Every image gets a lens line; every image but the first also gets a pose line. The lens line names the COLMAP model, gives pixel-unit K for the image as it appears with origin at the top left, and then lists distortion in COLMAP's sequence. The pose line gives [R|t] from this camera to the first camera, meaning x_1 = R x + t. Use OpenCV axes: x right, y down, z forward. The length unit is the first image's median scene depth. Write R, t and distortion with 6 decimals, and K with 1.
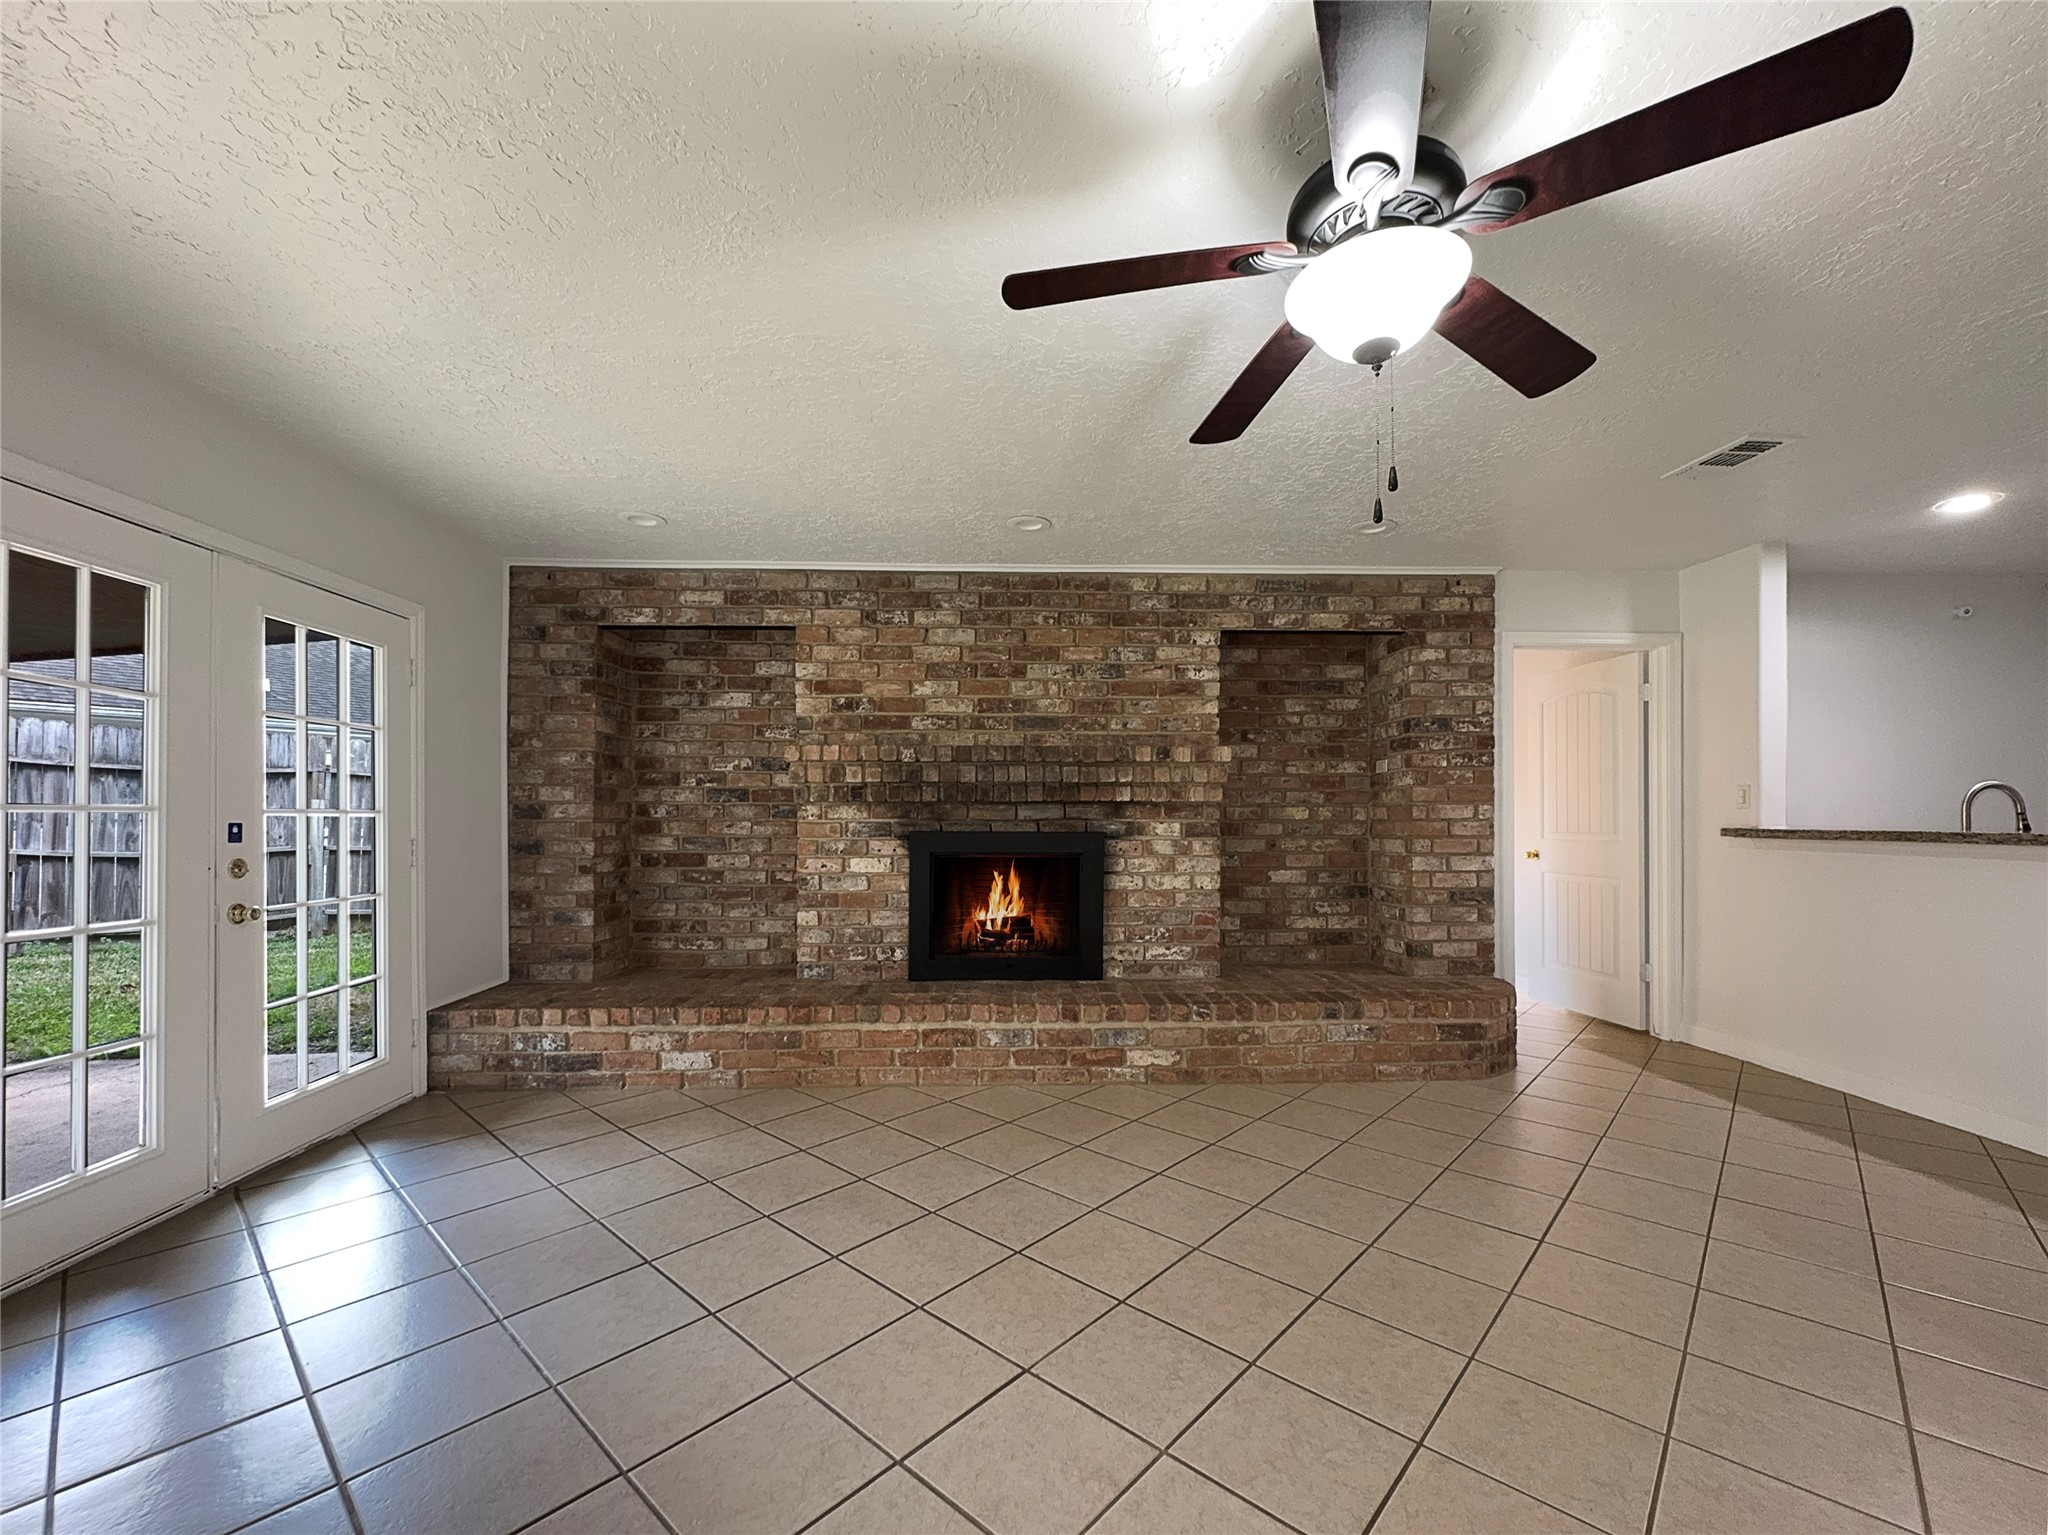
lens RADIAL K [[844.1, 0, 1018.8], [0, 844.1, 817.1], [0, 0, 1]] dist [-0.002199, 0.000037]
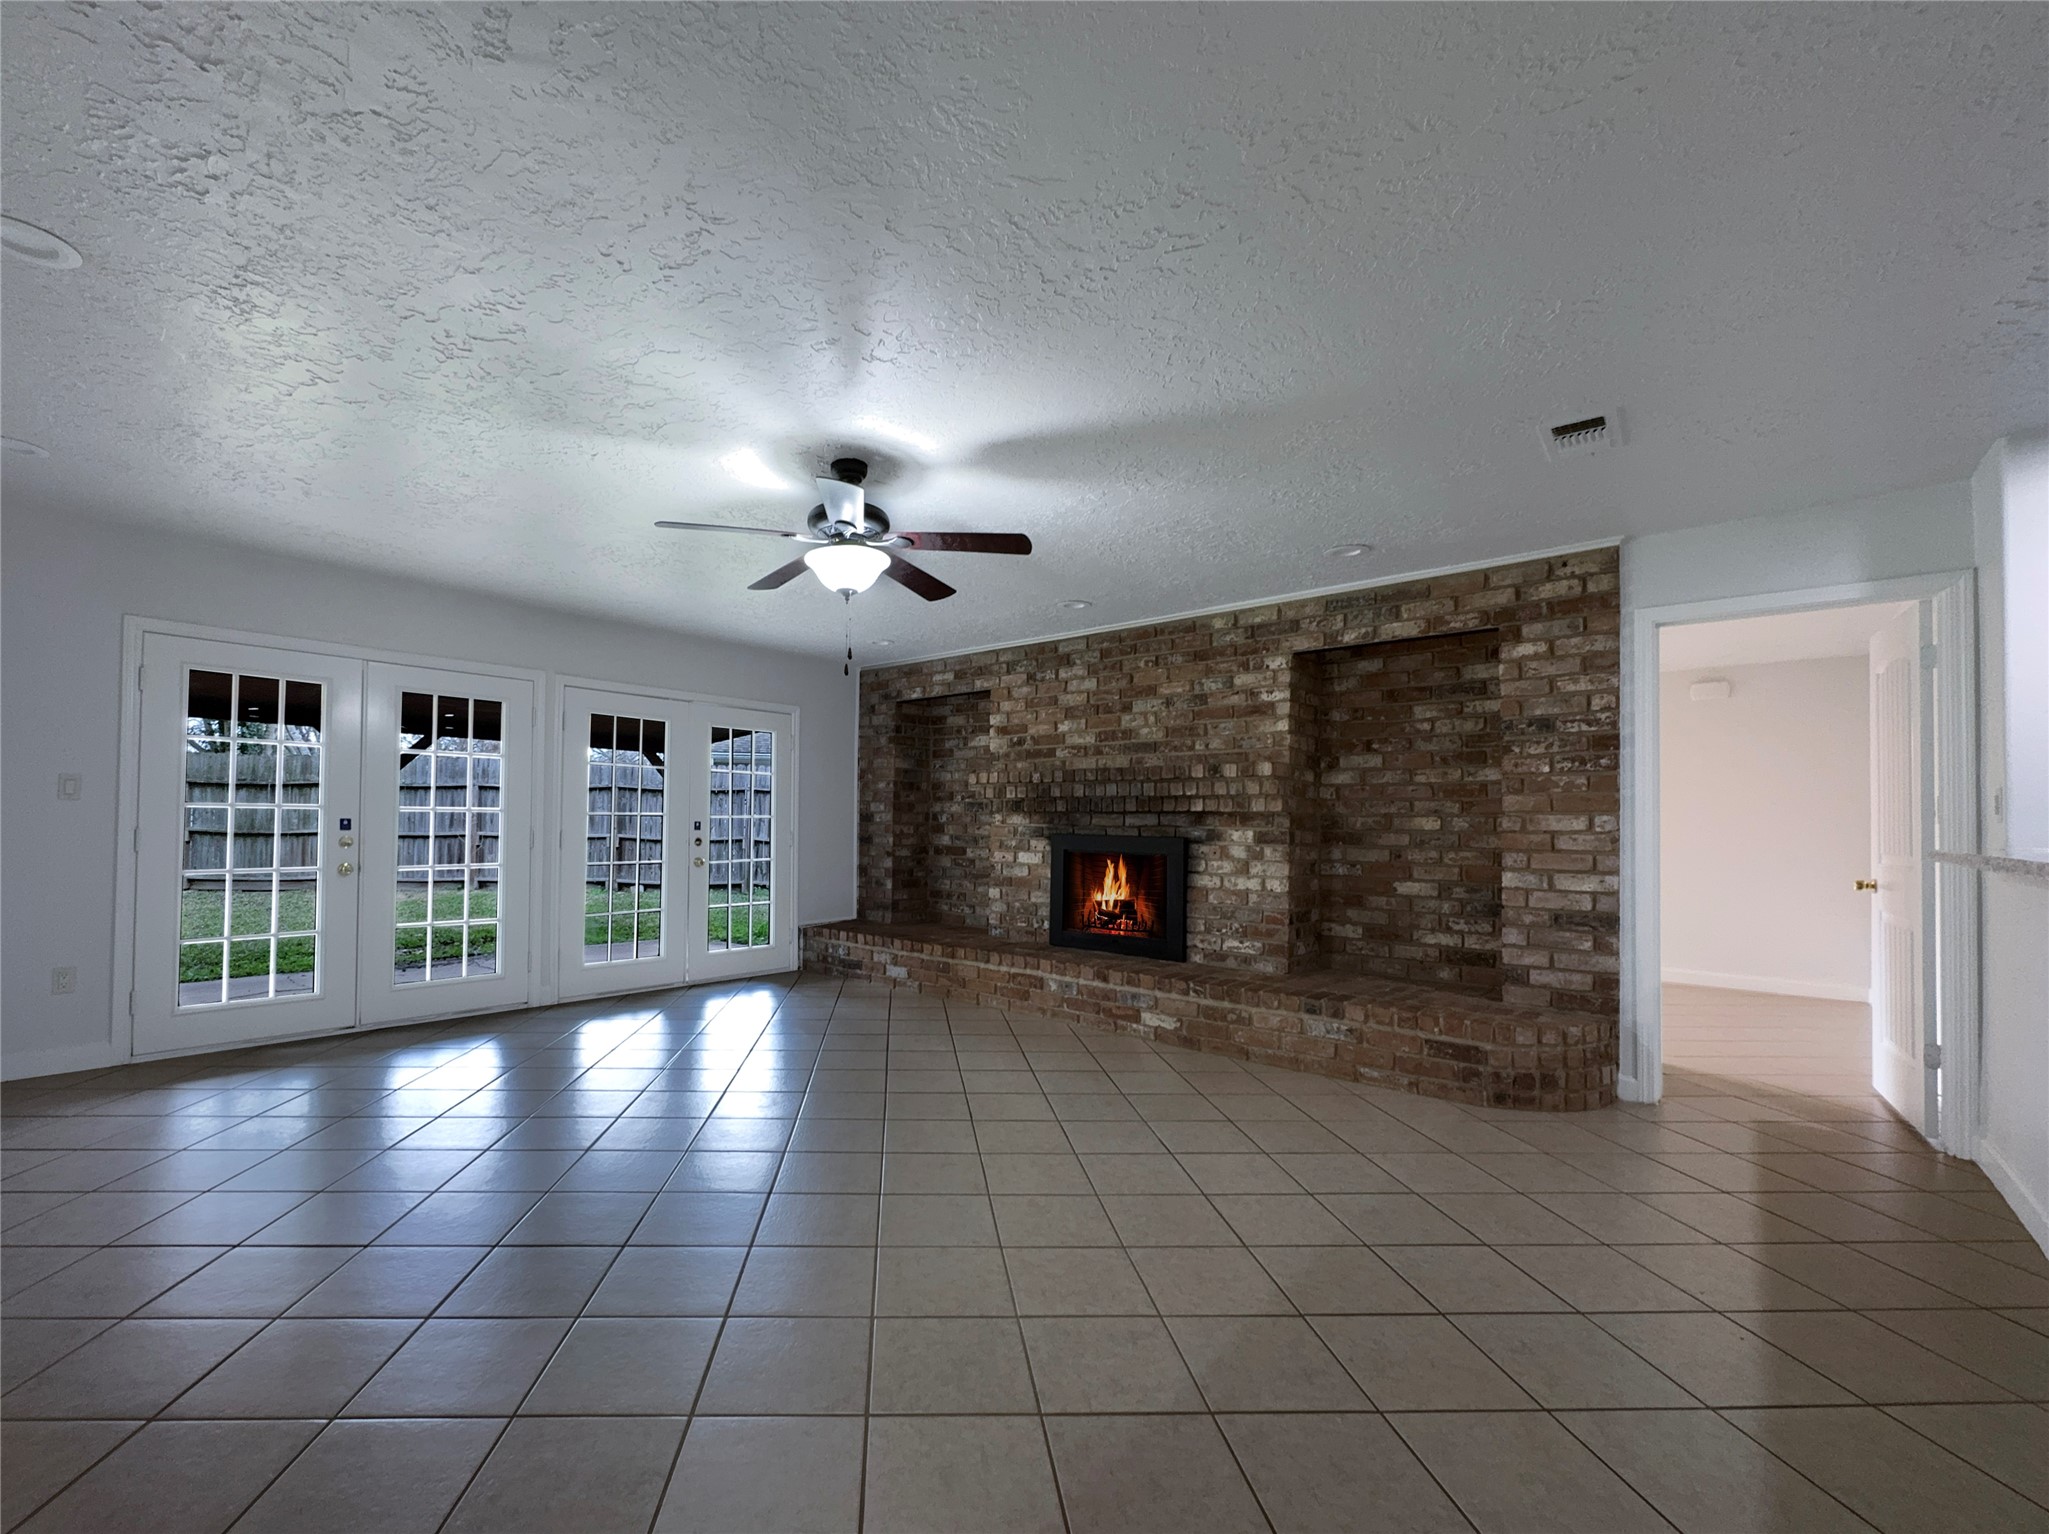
lens RADIAL K [[874.1, 0, 923.9], [0, 874.1, 810.0], [0, 0, 1]] dist [-0.002428, -0.000326]
pose [[0.696678, -0.000958, -0.717384, 0.715816], [-0.012265, 0.999837, -0.013246, 0.000216], [0.717280, 0.018027, 0.696552, -0.114729]]
